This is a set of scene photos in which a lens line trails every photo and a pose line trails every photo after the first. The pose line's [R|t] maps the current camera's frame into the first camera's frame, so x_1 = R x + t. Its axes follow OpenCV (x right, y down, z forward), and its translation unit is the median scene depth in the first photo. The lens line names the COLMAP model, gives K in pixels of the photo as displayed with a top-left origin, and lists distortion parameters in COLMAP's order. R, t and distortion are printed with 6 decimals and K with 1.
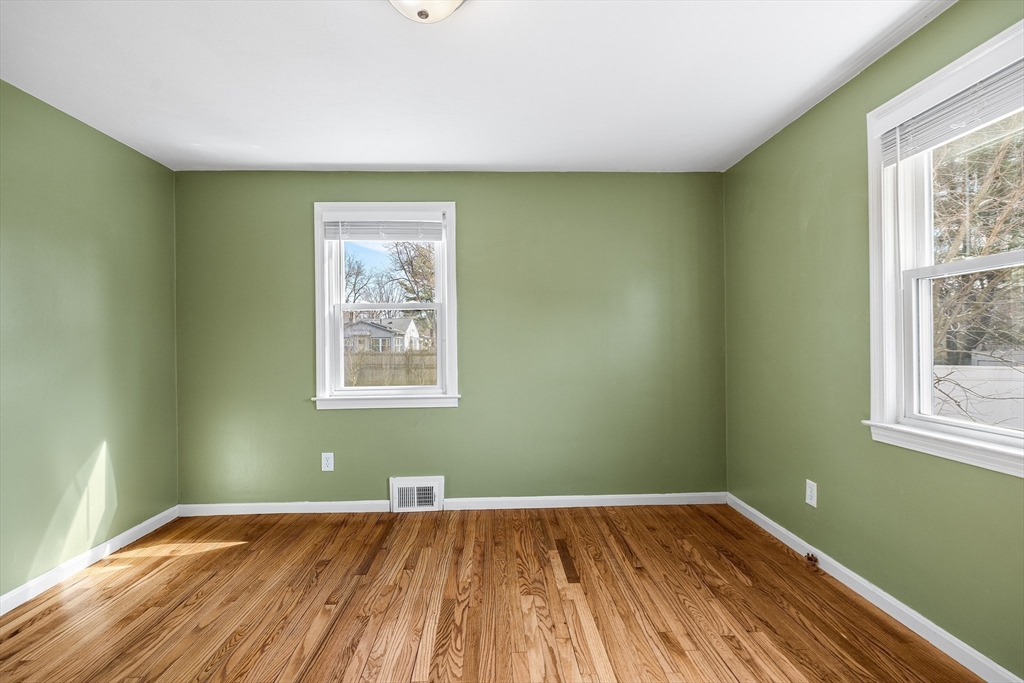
lens RADIAL K [[471.0, 0, 509.2], [0, 471.0, 340.5], [0, 0, 1]] dist [0.001693, -0.000188]
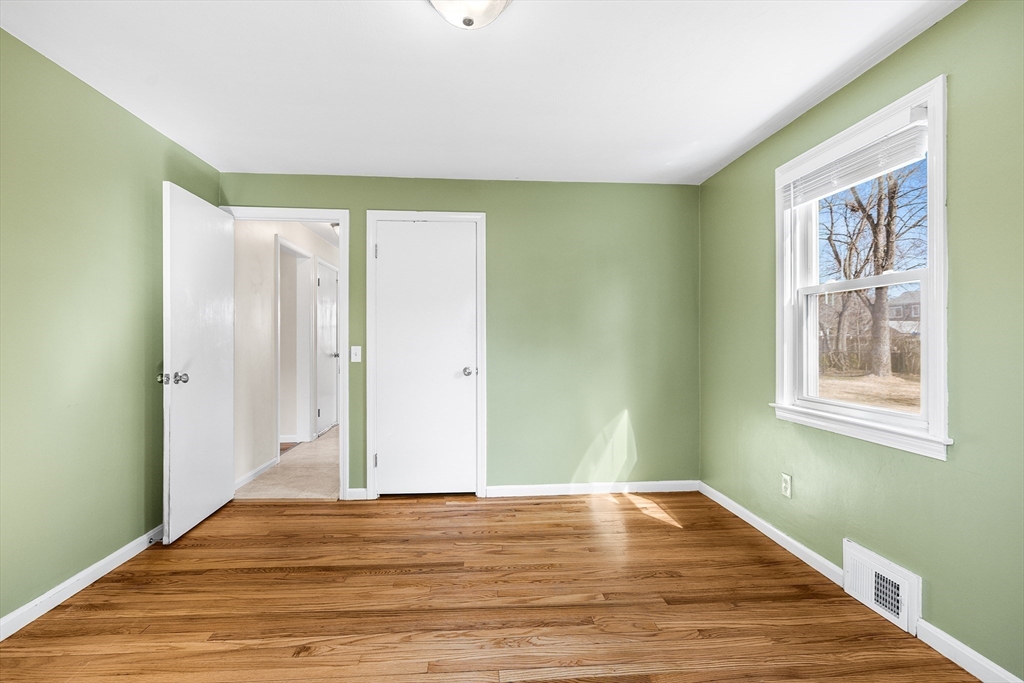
lens RADIAL K [[471.0, 0, 509.7], [0, 471.0, 345.8], [0, 0, 1]] dist [0.001693, -0.000188]
pose [[0.019275, 0.019610, -0.999622, 0.492639], [0.012277, 0.999728, 0.019848, -0.004896], [0.999739, -0.012655, 0.019029, 0.615141]]
